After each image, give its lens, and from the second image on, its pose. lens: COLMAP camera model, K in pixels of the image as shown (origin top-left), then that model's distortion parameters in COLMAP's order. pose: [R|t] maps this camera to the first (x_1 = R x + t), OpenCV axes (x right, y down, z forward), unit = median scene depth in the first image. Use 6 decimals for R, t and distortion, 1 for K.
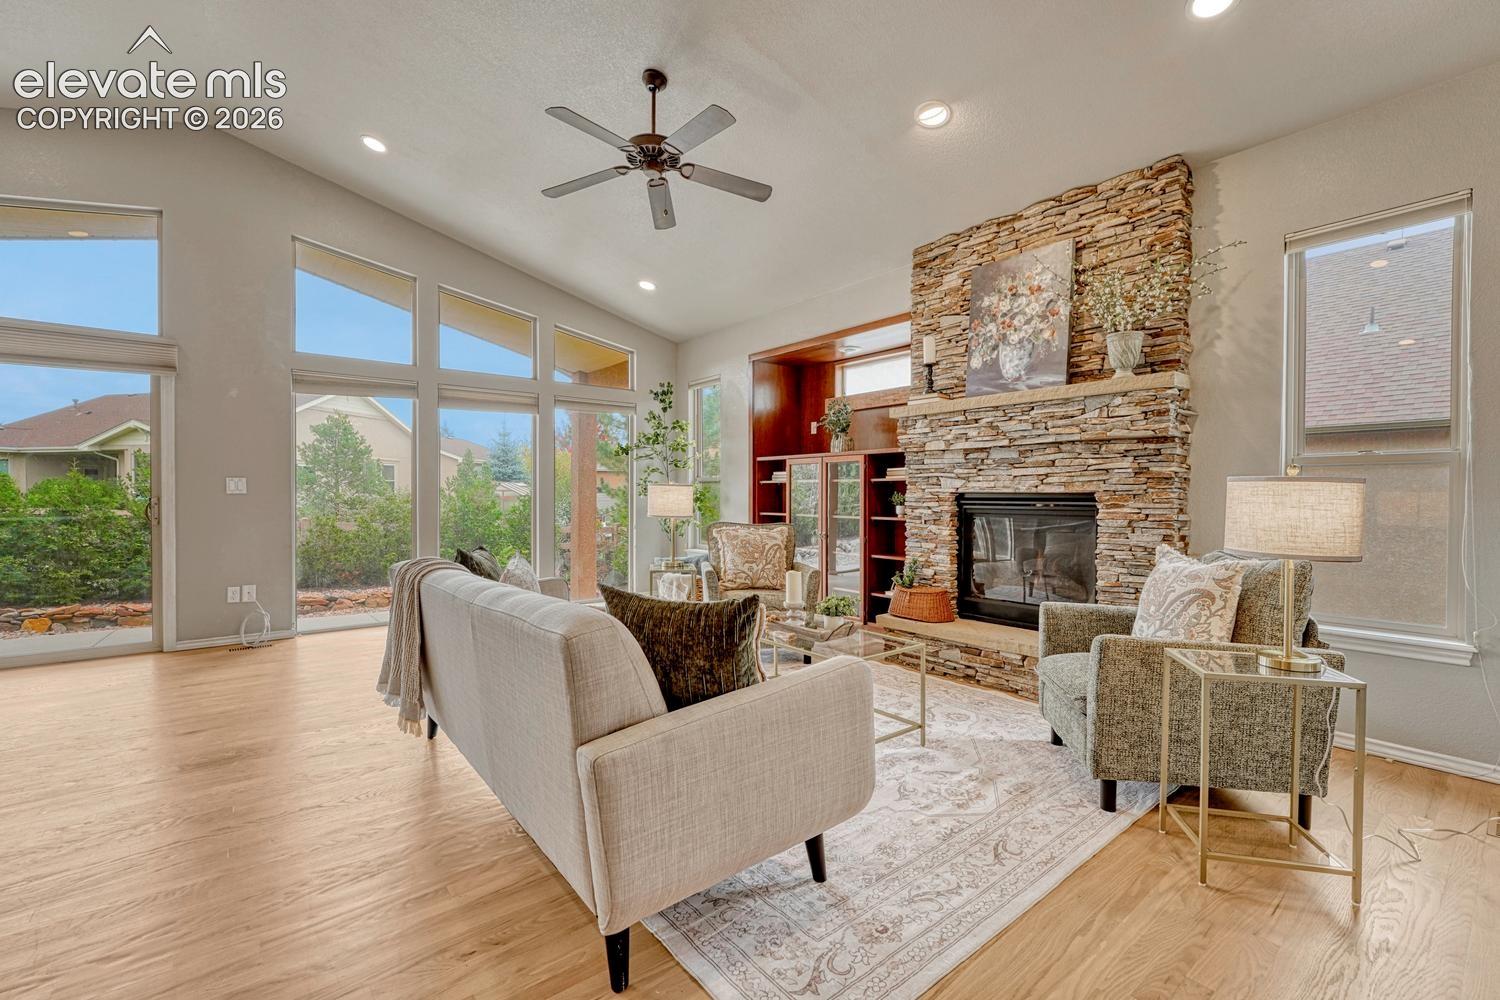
lens RADIAL K [[633.7, 0, 746.1], [0, 633.7, 501.9], [0, 0, 1]] dist [-0.012265, 0.000230]
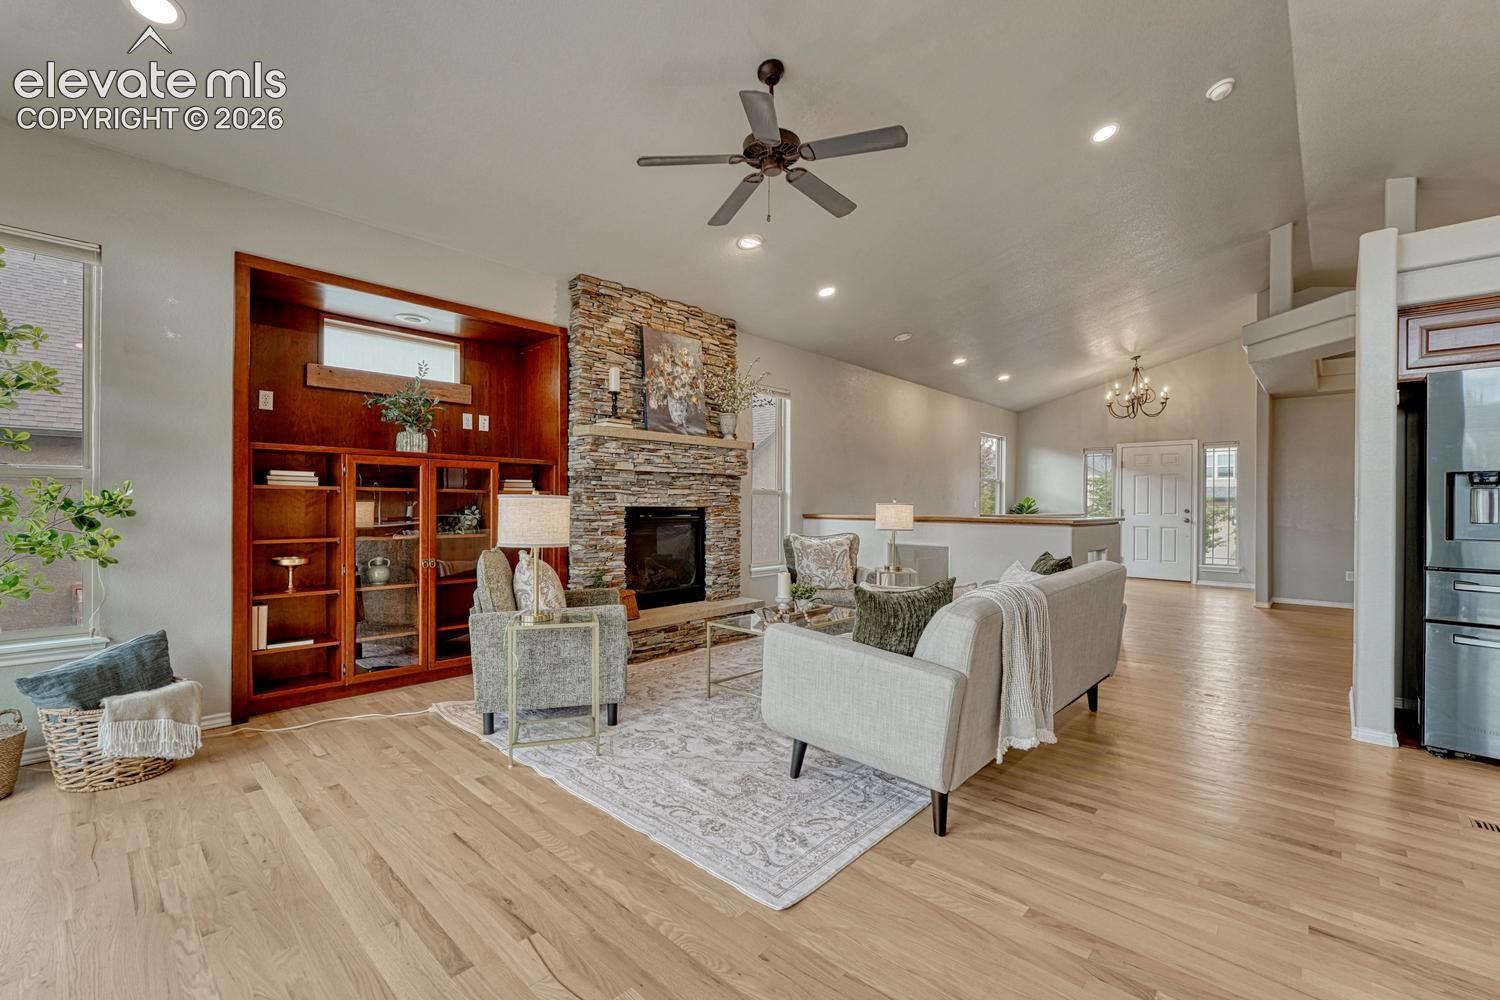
lens RADIAL K [[633.7, 0, 739.9], [0, 633.7, 513.5], [0, 0, 1]] dist [-0.012265, 0.000230]
pose [[-0.136903, -0.012772, 0.990502, -0.946453], [0.008242, 0.999868, 0.014032, -0.018542], [-0.990550, 0.010084, -0.136780, 1.036636]]
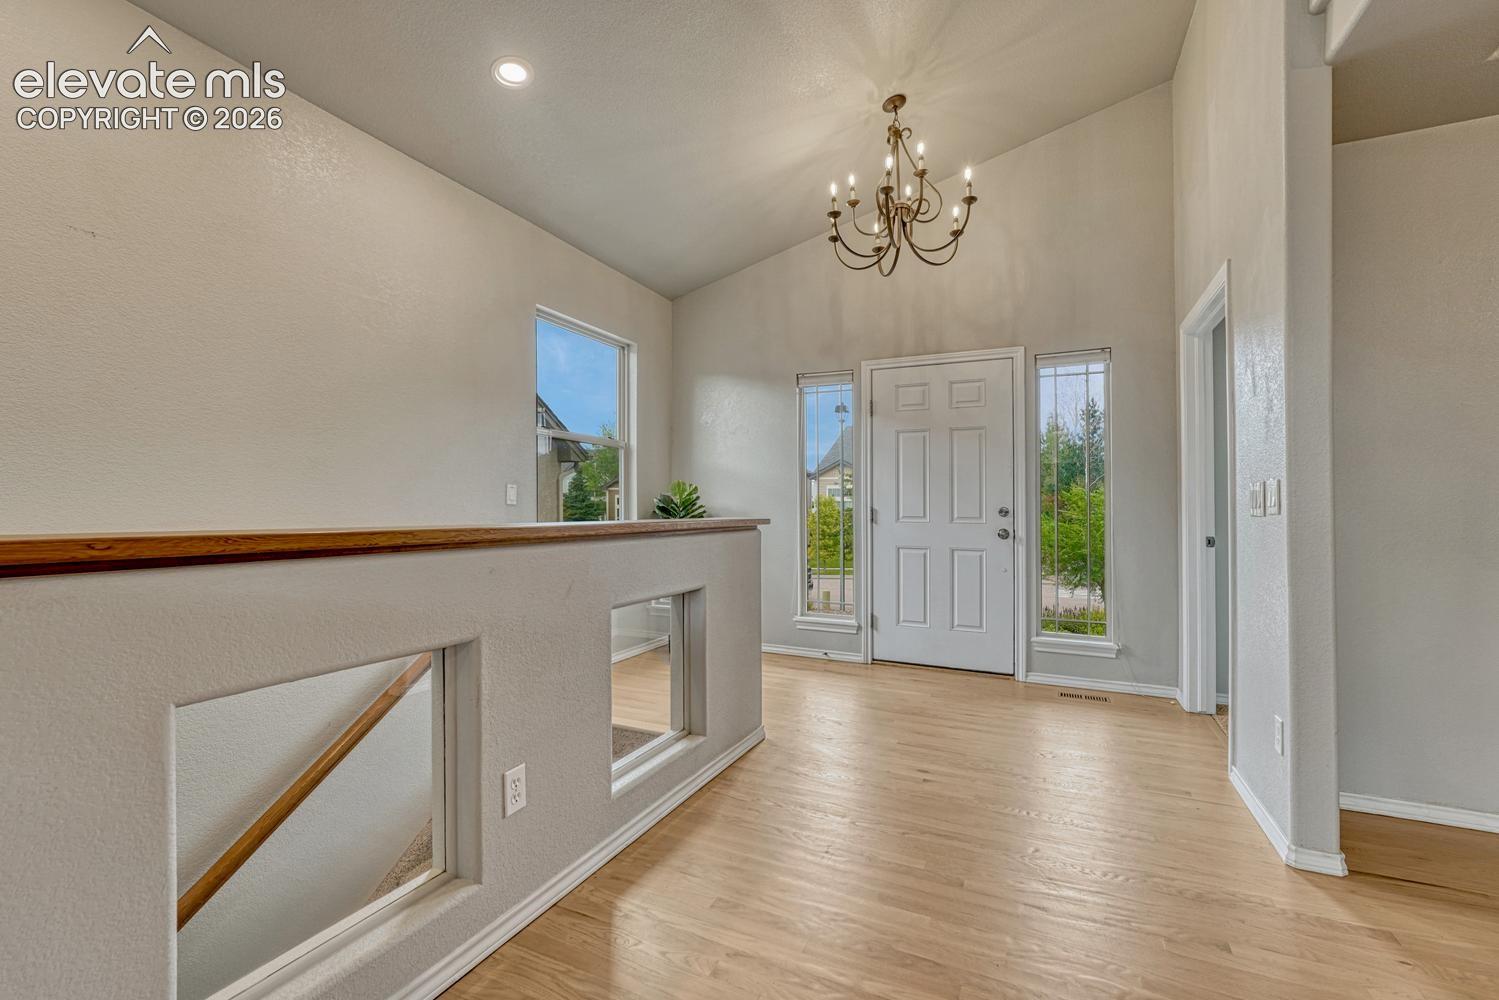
lens RADIAL K [[633.3, 0, 756.9], [0, 633.3, 505.7], [0, 0, 1]] dist [-0.012265, 0.000230]
pose [[-0.452377, 0.009759, 0.891773, 0.493262], [0.008099, 0.999944, -0.006834, 0.014735], [-0.891790, 0.004131, -0.452431, -0.178584]]
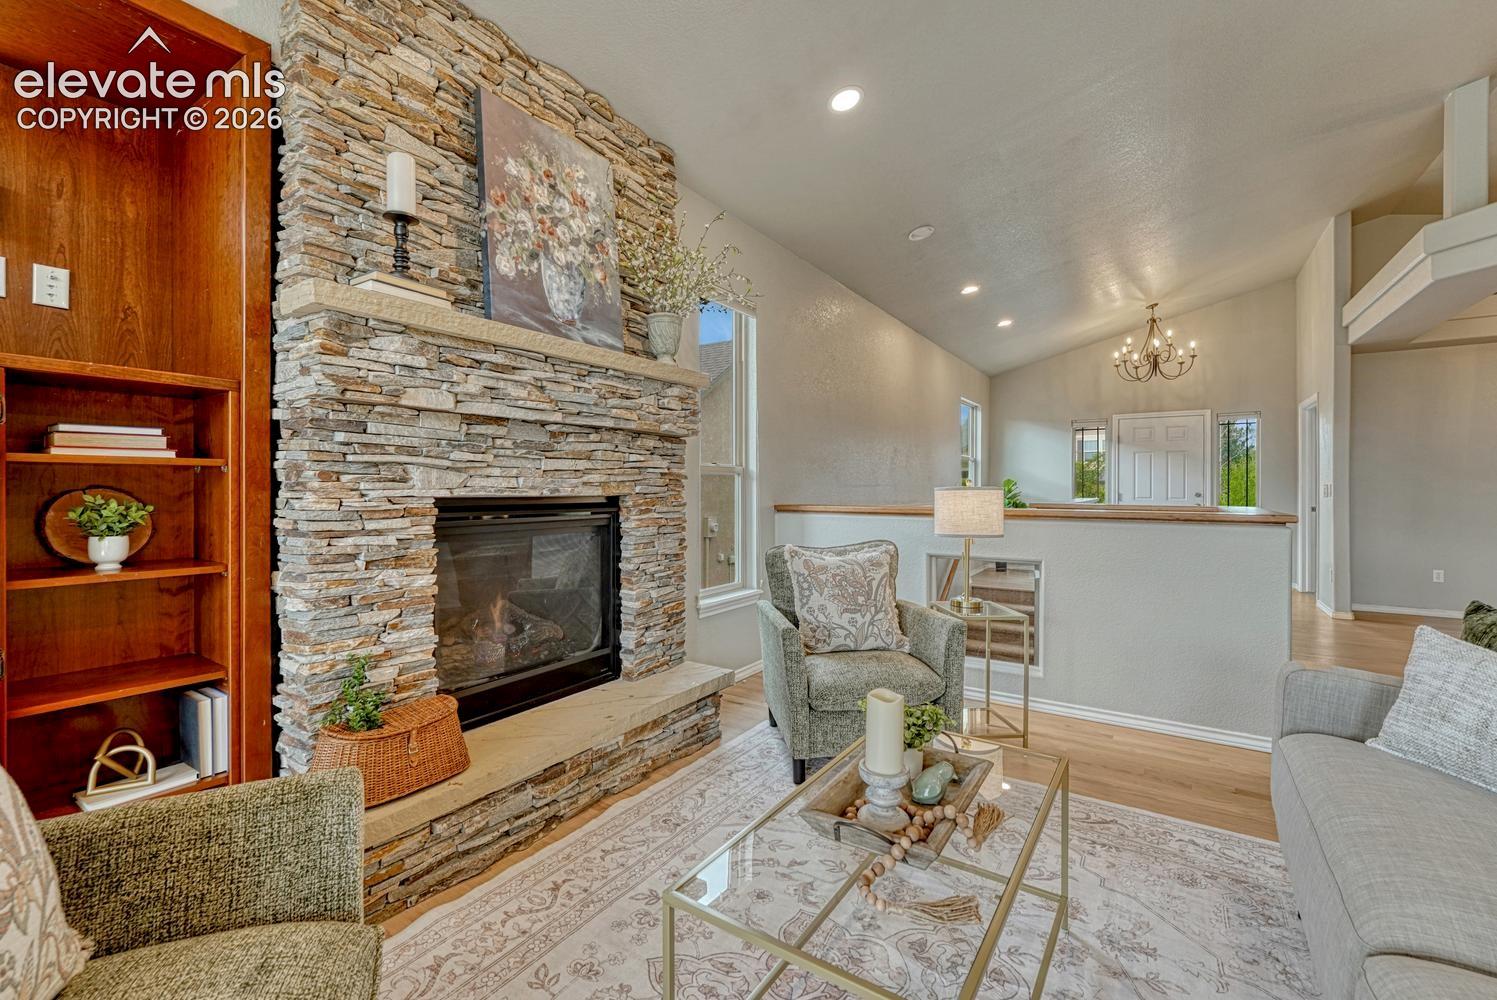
lens RADIAL K [[632.5, 0, 746.2], [0, 632.5, 492.5], [0, 0, 1]] dist [-0.012265, 0.000230]
pose [[-0.308055, -0.002908, 0.951364, -0.241244], [0.012807, 0.999892, 0.007203, -0.020841], [-0.951282, 0.014404, -0.307984, 1.003760]]
